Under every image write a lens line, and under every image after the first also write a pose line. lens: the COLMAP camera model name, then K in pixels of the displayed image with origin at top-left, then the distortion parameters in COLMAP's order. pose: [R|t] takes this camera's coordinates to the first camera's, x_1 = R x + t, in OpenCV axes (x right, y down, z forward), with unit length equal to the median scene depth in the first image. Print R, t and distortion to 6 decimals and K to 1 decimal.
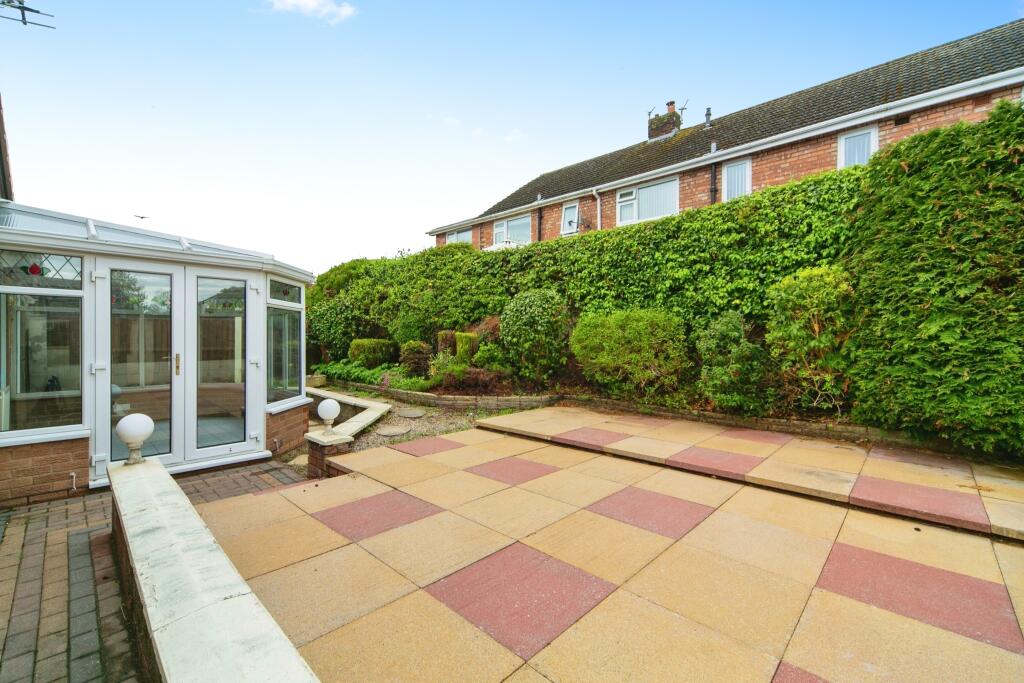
lens RADIAL K [[430.5, 0, 509.9], [0, 430.5, 329.9], [0, 0, 1]] dist [0.000768, 0.000462]
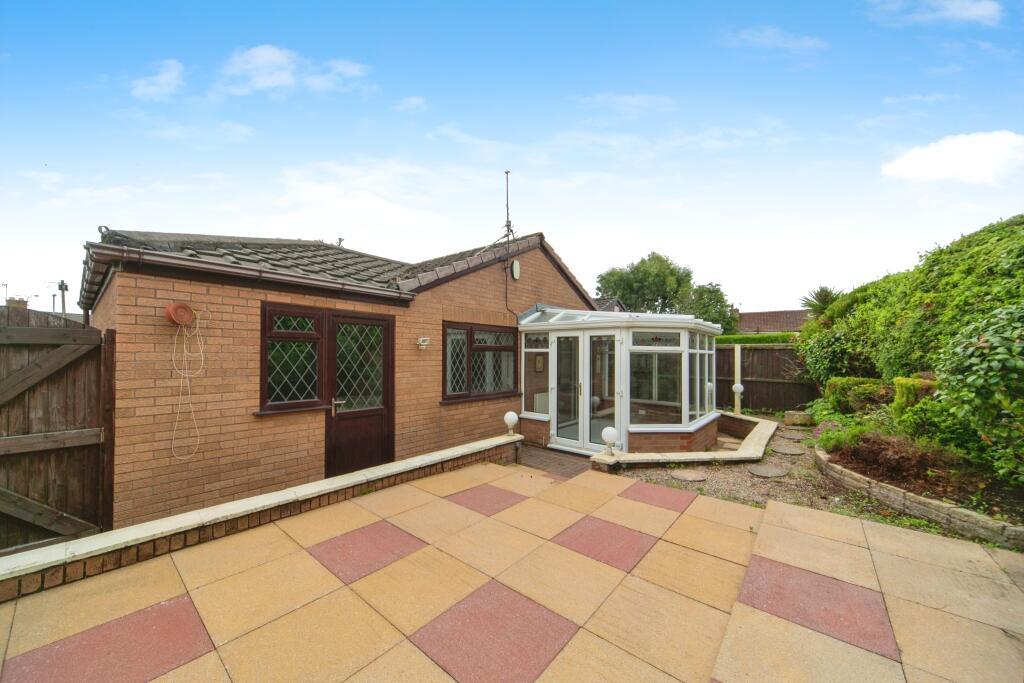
lens RADIAL K [[363.5, 0, 516.0], [0, 363.5, 336.5], [0, 0, 1]] dist [0.000808, -0.000021]
pose [[0.078535, -0.054146, -0.995440, 0.731425], [0.008317, 0.998525, -0.053658, -0.058102], [0.996877, -0.004065, 0.078870, 0.715231]]
